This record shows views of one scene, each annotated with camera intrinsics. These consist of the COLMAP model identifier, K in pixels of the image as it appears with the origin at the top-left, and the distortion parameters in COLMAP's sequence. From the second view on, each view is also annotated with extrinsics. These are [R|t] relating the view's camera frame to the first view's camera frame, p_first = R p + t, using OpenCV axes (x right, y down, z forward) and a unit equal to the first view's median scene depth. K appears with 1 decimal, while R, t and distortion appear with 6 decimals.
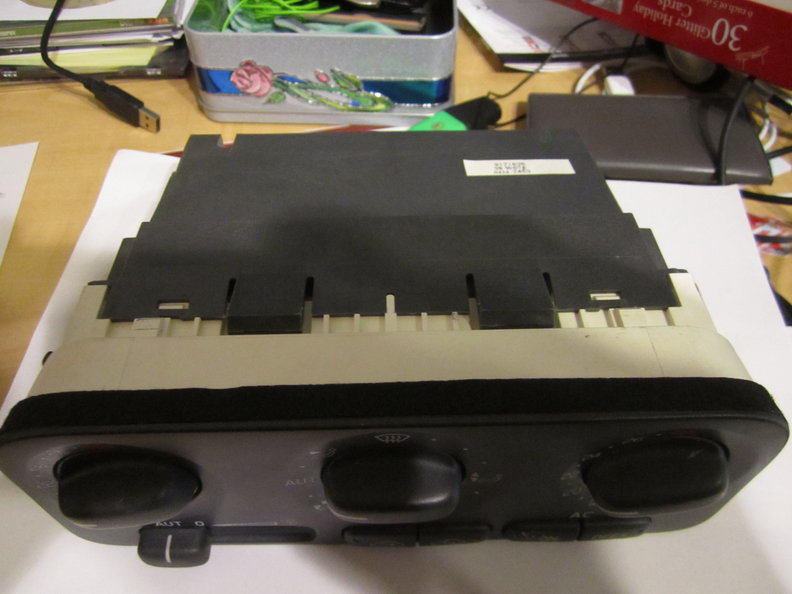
lens RADIAL K [[656.8, 0, 393.7], [0, 656.8, 294.3], [0, 0, 1]] dist [-0.054125, 0.016564]
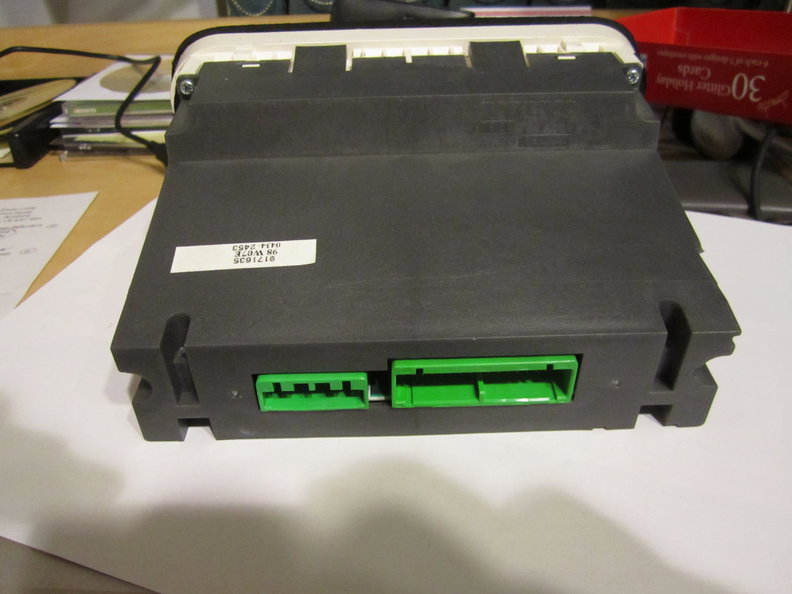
lens RADIAL K [[656.8, 0, 393.7], [0, 656.8, 294.3], [0, 0, 1]] dist [-0.054125, 0.016564]
pose [[0.996409, 0.026115, -0.080538, 0.037011], [-0.048966, 0.953764, -0.296541, 0.250125], [0.069071, 0.299420, 0.951618, 0.059397]]
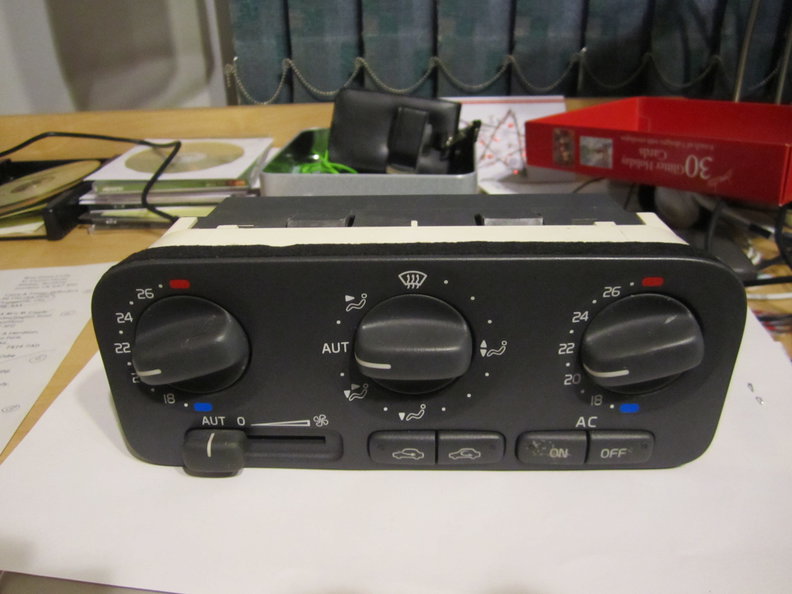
lens RADIAL K [[656.8, 0, 393.7], [0, 656.8, 294.3], [0, 0, 1]] dist [-0.054125, 0.016564]
pose [[0.998234, 0.008589, -0.058789, 0.015317], [-0.031524, 0.915288, -0.401565, 0.321357], [0.050360, 0.402708, 0.913942, -0.057078]]
